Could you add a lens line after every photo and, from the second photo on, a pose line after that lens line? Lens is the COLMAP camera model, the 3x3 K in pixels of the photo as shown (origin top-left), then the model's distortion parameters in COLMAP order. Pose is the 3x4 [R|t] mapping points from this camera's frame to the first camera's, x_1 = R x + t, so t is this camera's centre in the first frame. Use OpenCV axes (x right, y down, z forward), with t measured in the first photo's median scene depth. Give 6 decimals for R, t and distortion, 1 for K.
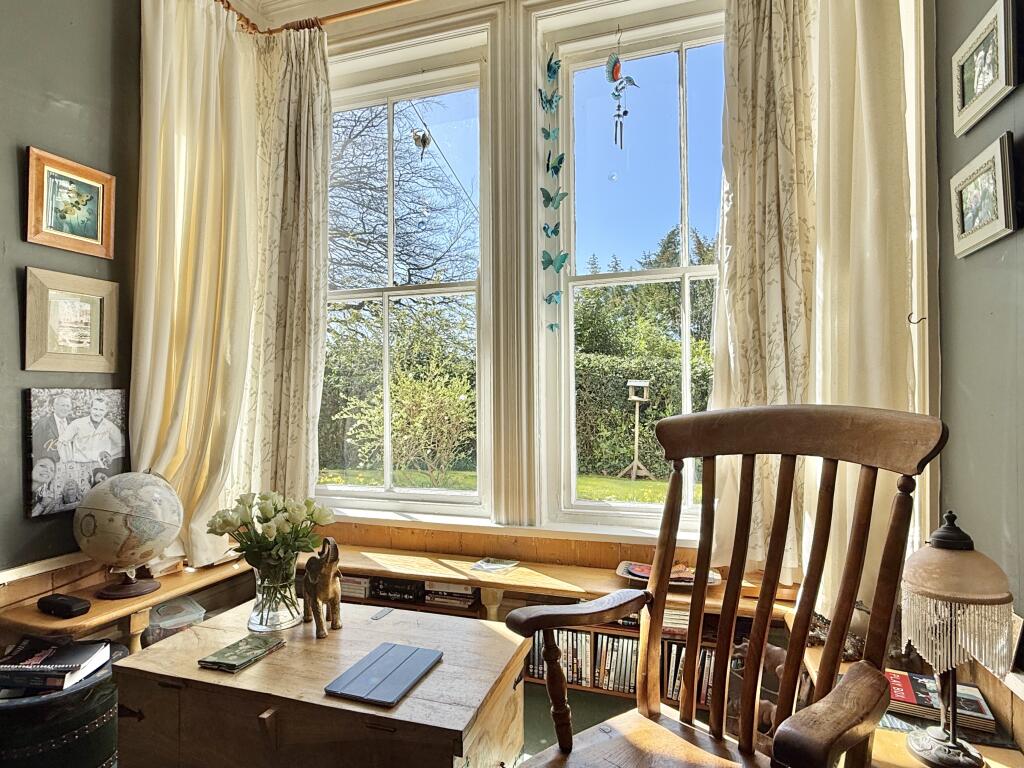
lens RADIAL K [[528.2, 0, 510.7], [0, 528.2, 386.5], [0, 0, 1]] dist [0.001196, 0.000385]
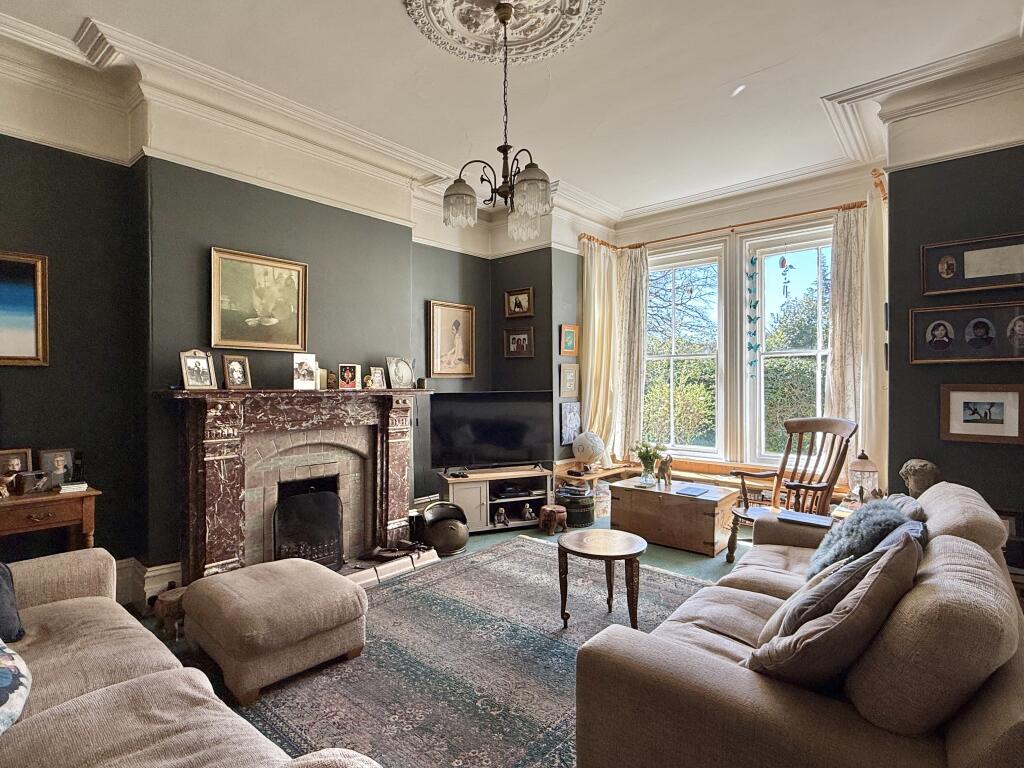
lens RADIAL K [[528.2, 0, 508.0], [0, 528.2, 387.8], [0, 0, 1]] dist [0.001196, 0.000385]
pose [[0.919488, 0.005425, -0.393081, 0.005658], [0.009532, 0.999303, 0.036088, -0.162636], [0.393003, -0.036929, 0.918795, -1.586354]]
